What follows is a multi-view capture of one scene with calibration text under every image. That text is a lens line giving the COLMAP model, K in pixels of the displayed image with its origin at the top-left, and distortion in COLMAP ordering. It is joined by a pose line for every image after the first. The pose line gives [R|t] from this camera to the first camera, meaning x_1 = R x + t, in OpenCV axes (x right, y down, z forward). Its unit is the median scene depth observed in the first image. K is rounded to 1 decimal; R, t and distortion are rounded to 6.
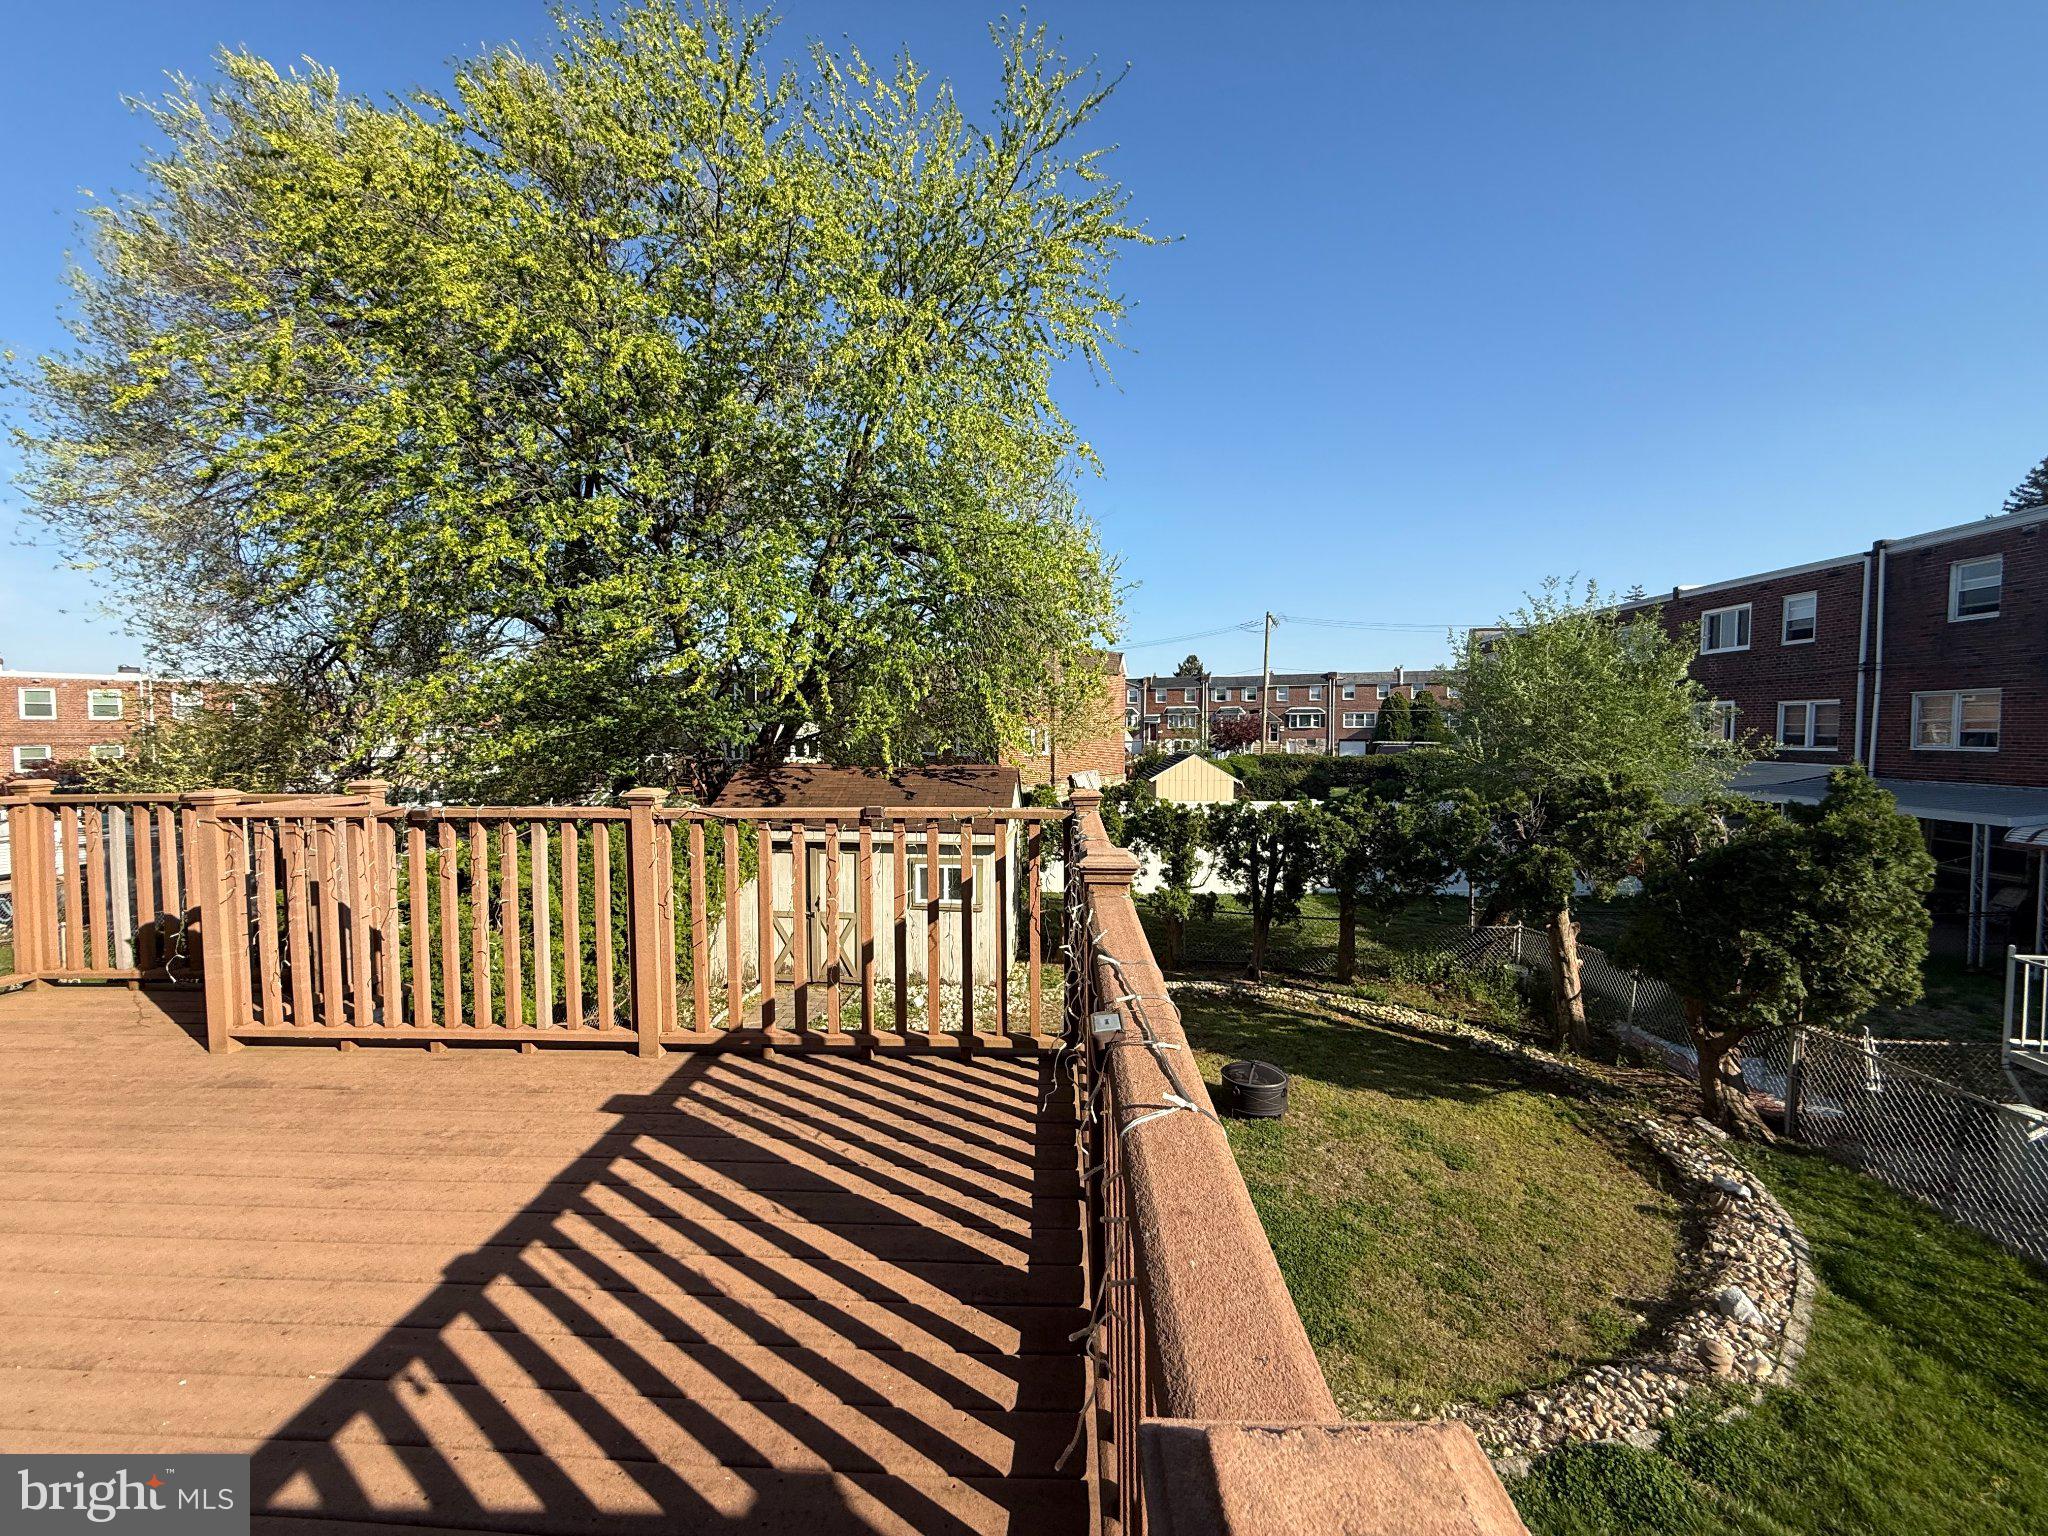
lens RADIAL K [[819.8, 0, 1007.8], [0, 819.8, 764.8], [0, 0, 1]] dist [0.001329, 0.000472]
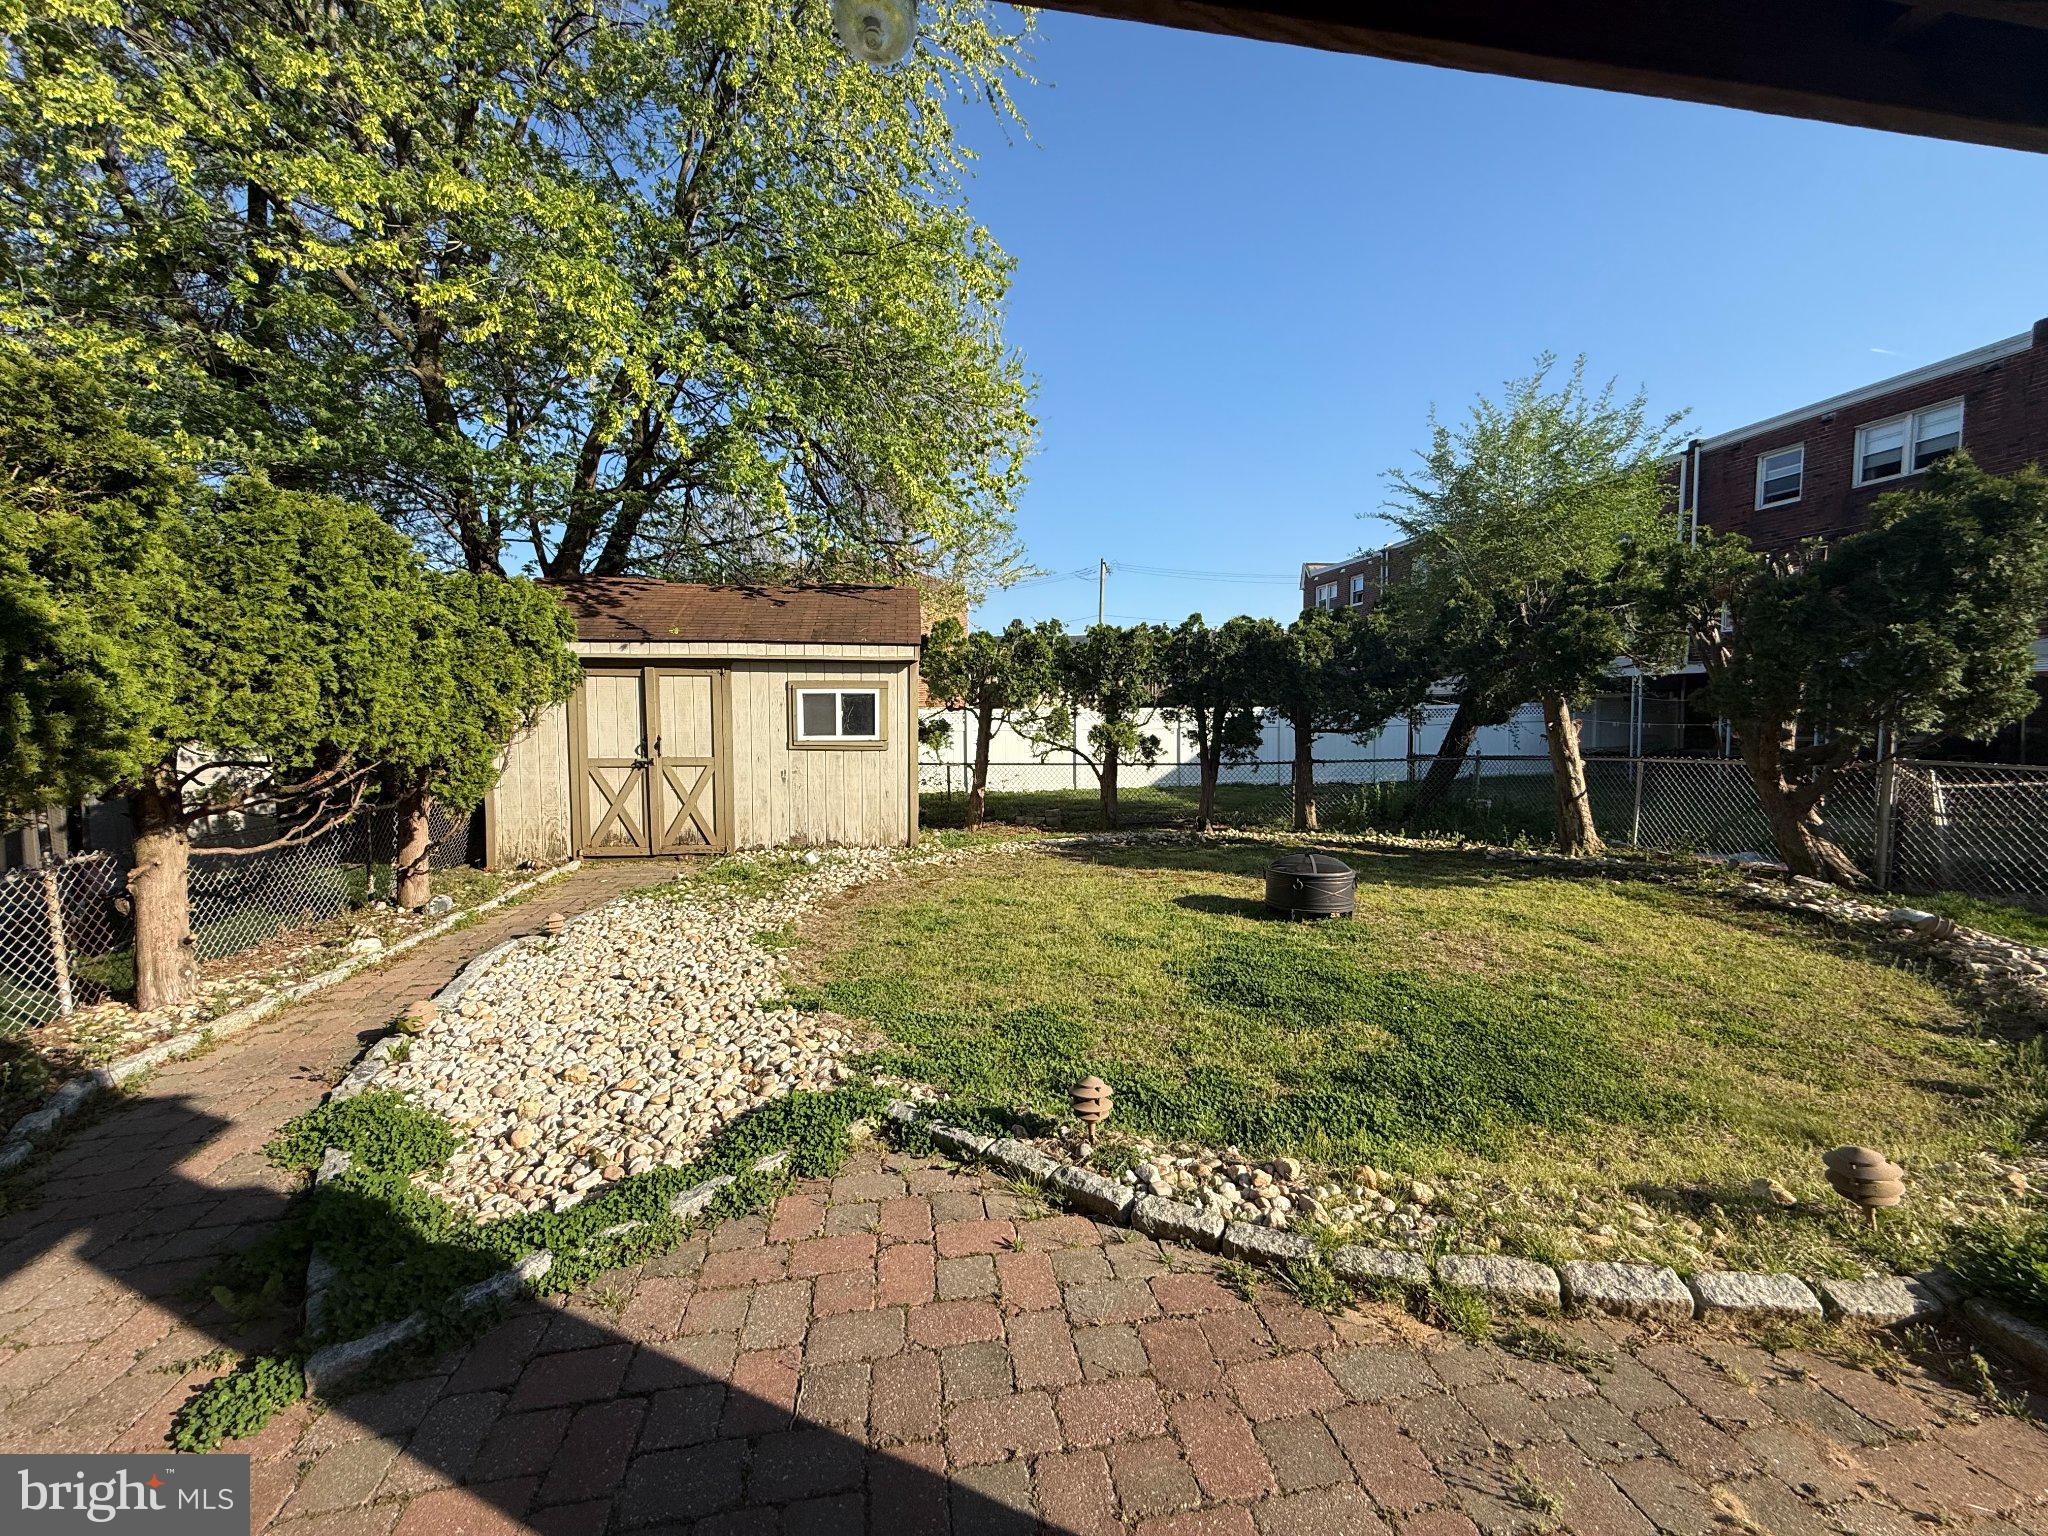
lens RADIAL K [[819.8, 0, 1008.1], [0, 819.8, 774.5], [0, 0, 1]] dist [0.001329, 0.000472]
pose [[0.975126, -0.021958, 0.220561, -0.087401], [0.014506, 0.999270, 0.035350, 0.169819], [-0.221176, -0.031272, 0.974732, 0.212243]]
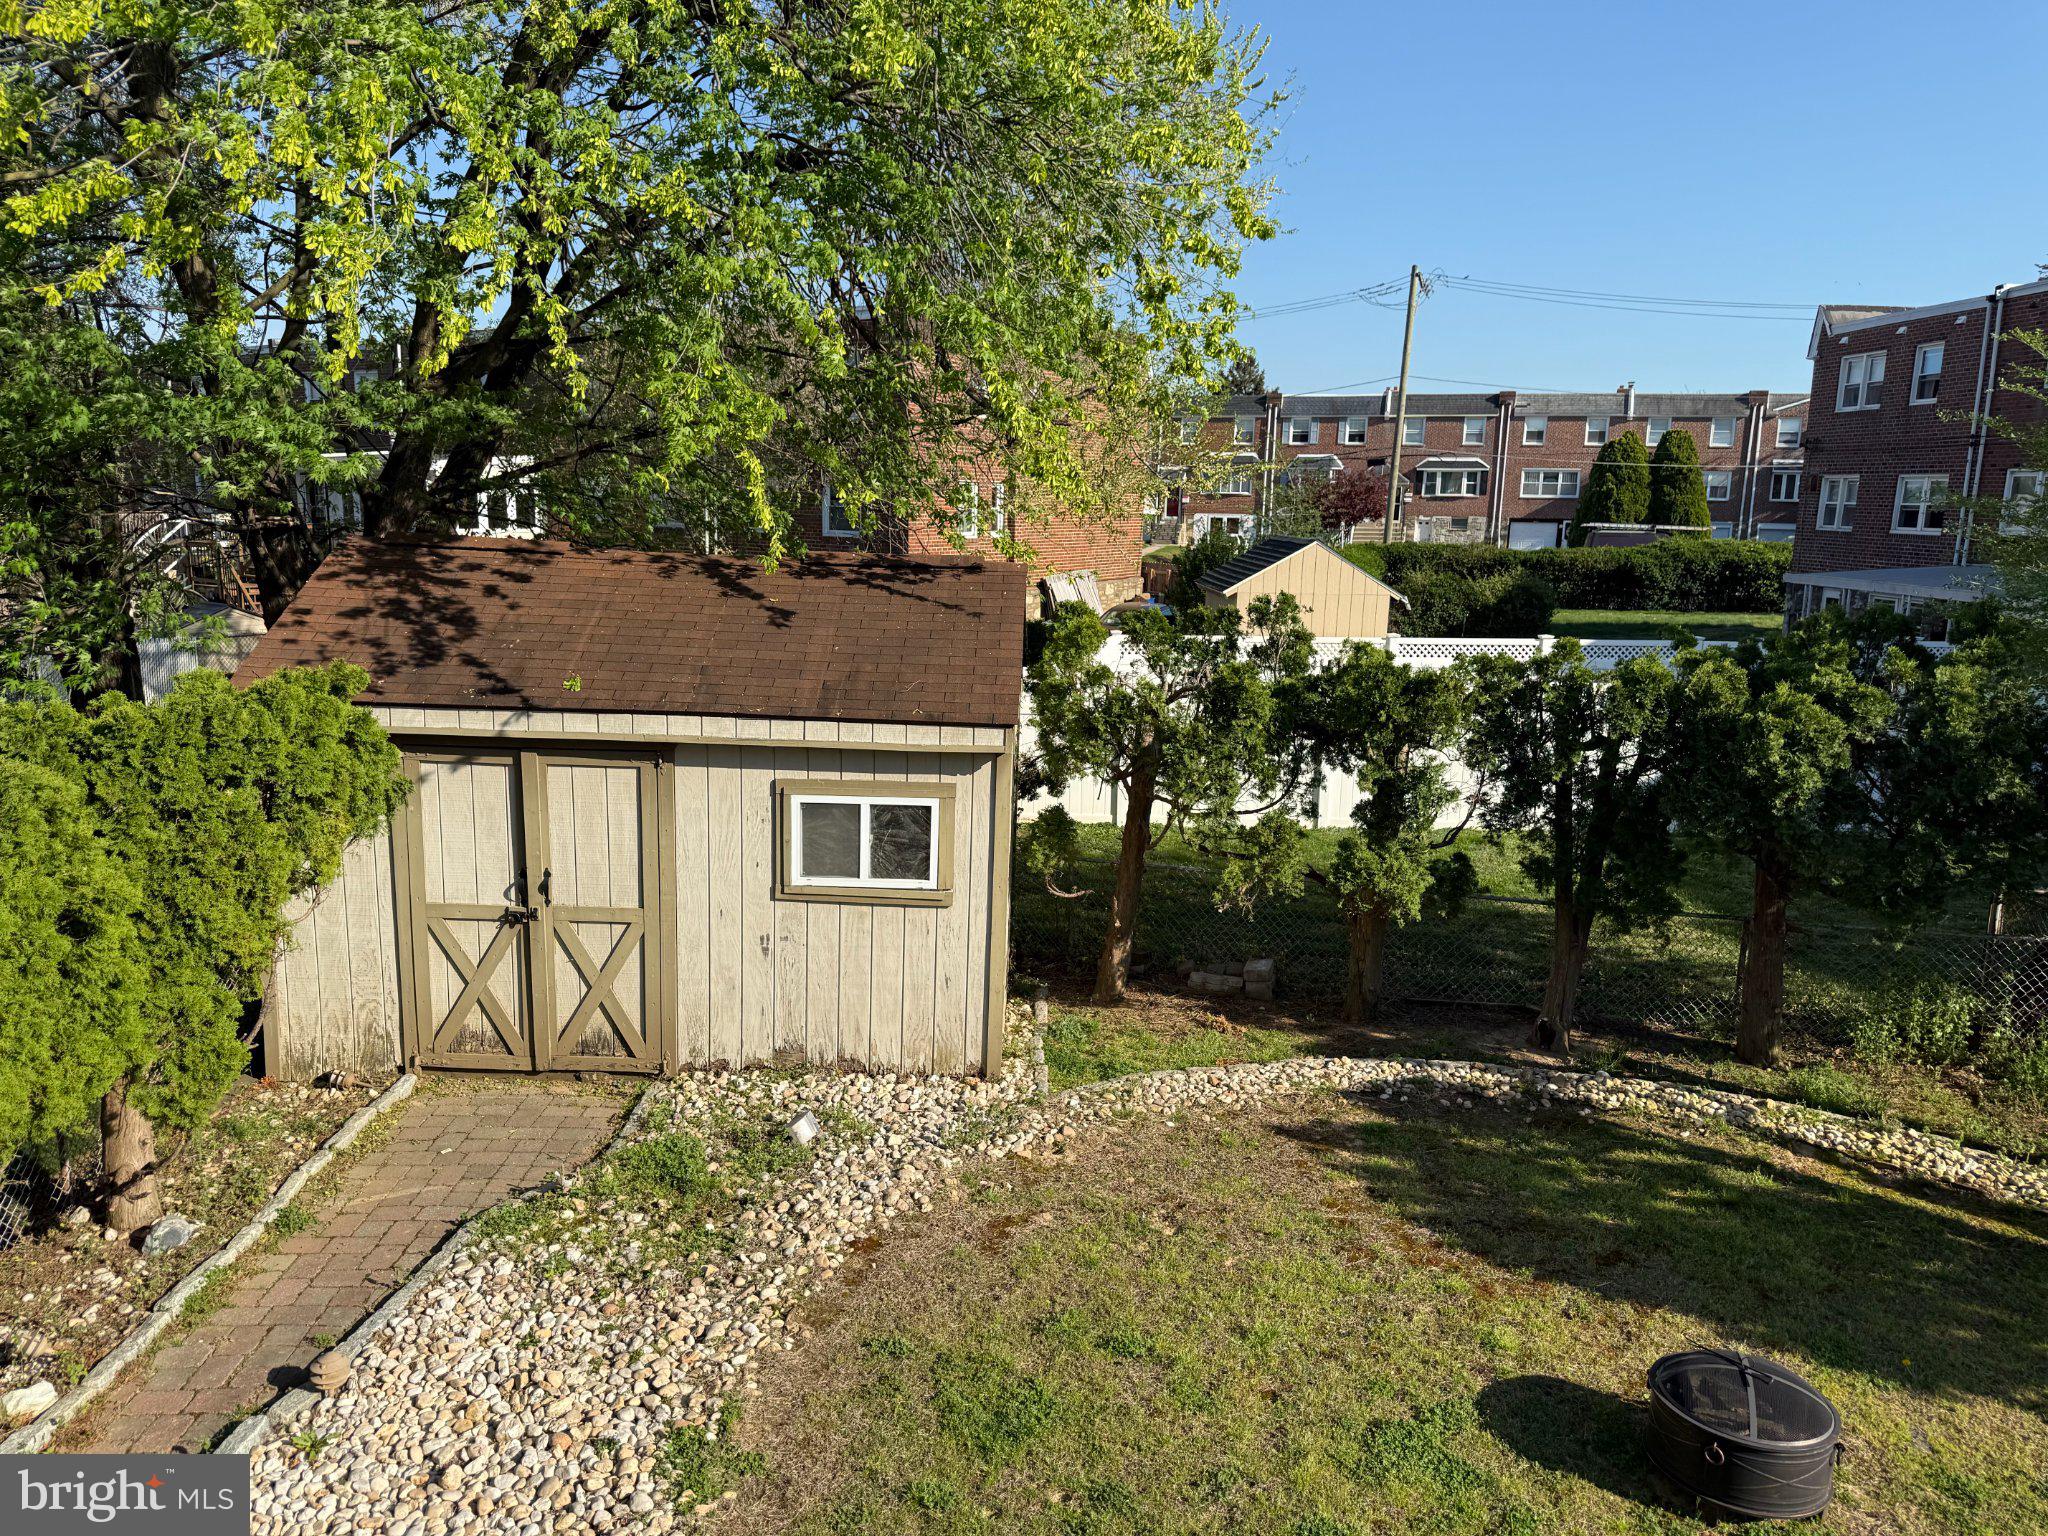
lens RADIAL K [[1450.1, 0, 1032.3], [0, 1450.1, 775.9], [0, 0, 1]] dist [0.033350, -0.018465]
pose [[0.995267, 0.007005, 0.096929, -0.059796], [-0.021557, 0.988465, 0.149911, 0.000504], [-0.094760, -0.151291, 0.983937, 0.266411]]
